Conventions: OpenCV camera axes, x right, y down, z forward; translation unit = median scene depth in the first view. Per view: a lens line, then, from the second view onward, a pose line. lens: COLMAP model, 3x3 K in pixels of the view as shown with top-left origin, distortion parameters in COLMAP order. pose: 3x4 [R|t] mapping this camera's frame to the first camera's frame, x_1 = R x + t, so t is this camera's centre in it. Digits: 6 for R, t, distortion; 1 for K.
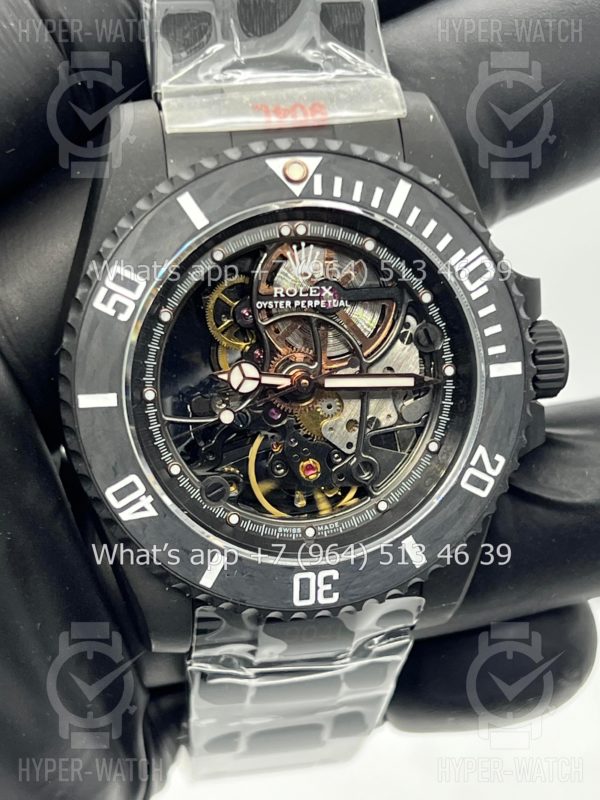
lens RADIAL K [[1878.1, 0, 292.1], [0, 1878.1, 414.1], [0, 0, 1]] dist [0.251485, 0.000000]
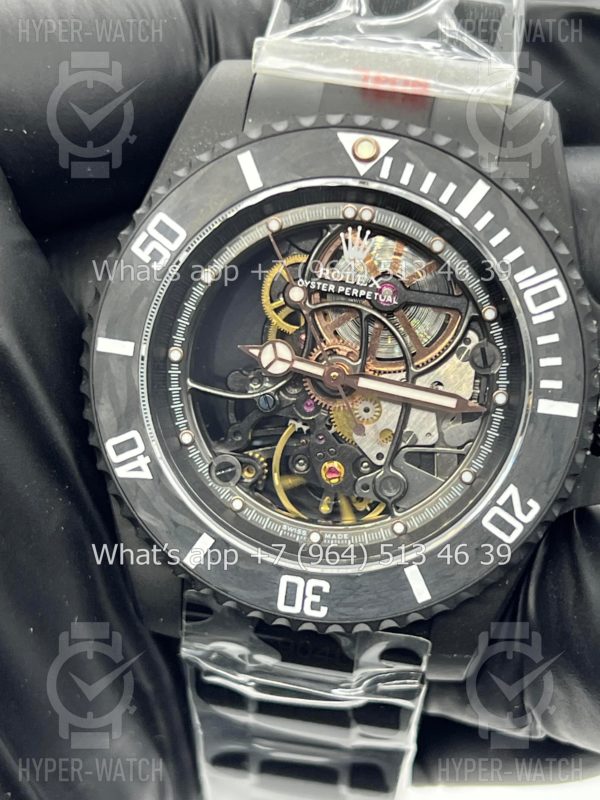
lens RADIAL K [[1878.1, 0, 301.9], [0, 1878.1, 401.5], [0, 0, 1]] dist [0.251485, 0.000000]
pose [[0.938122, 0.199814, -0.282846, 0.254959], [-0.219524, 0.974809, -0.039452, 0.035938], [0.267837, 0.099102, 0.958354, 0.104549]]
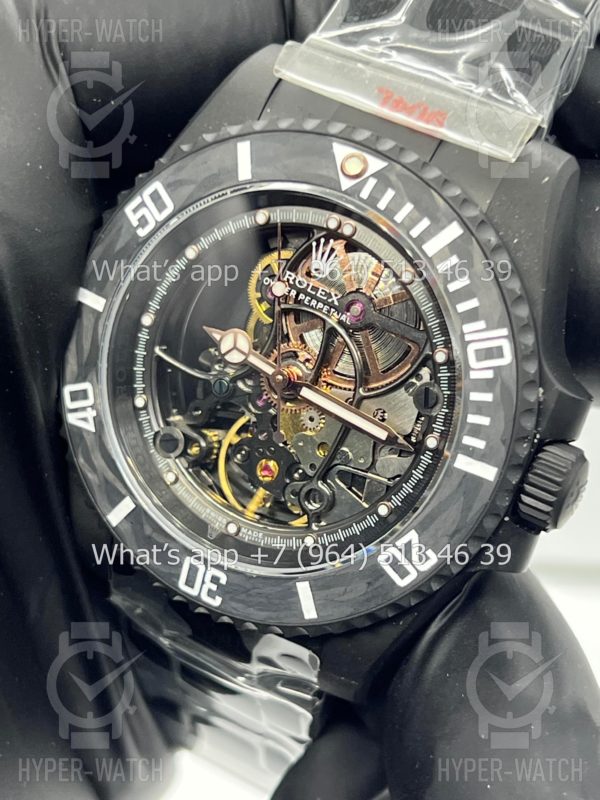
lens RADIAL K [[1878.1, 0, 302.3], [0, 1878.1, 401.4], [0, 0, 1]] dist [0.251485, 0.000000]
pose [[0.760679, 0.432576, -0.483989, 0.468088], [-0.442182, 0.891161, 0.101523, -0.105553], [0.475228, 0.136784, 0.869165, 0.194097]]
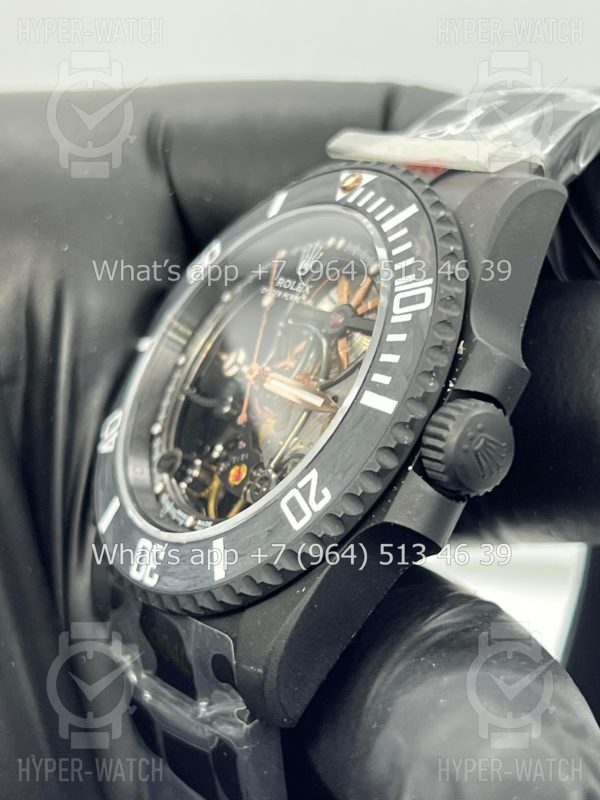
lens RADIAL K [[1878.1, 0, 297.9], [0, 1878.1, 402.0], [0, 0, 1]] dist [0.251485, 0.000000]
pose [[0.389567, 0.100363, -0.915514, 0.888901], [-0.579020, 0.799716, -0.158714, 0.134263], [0.716222, 0.591930, 0.369655, 0.663181]]
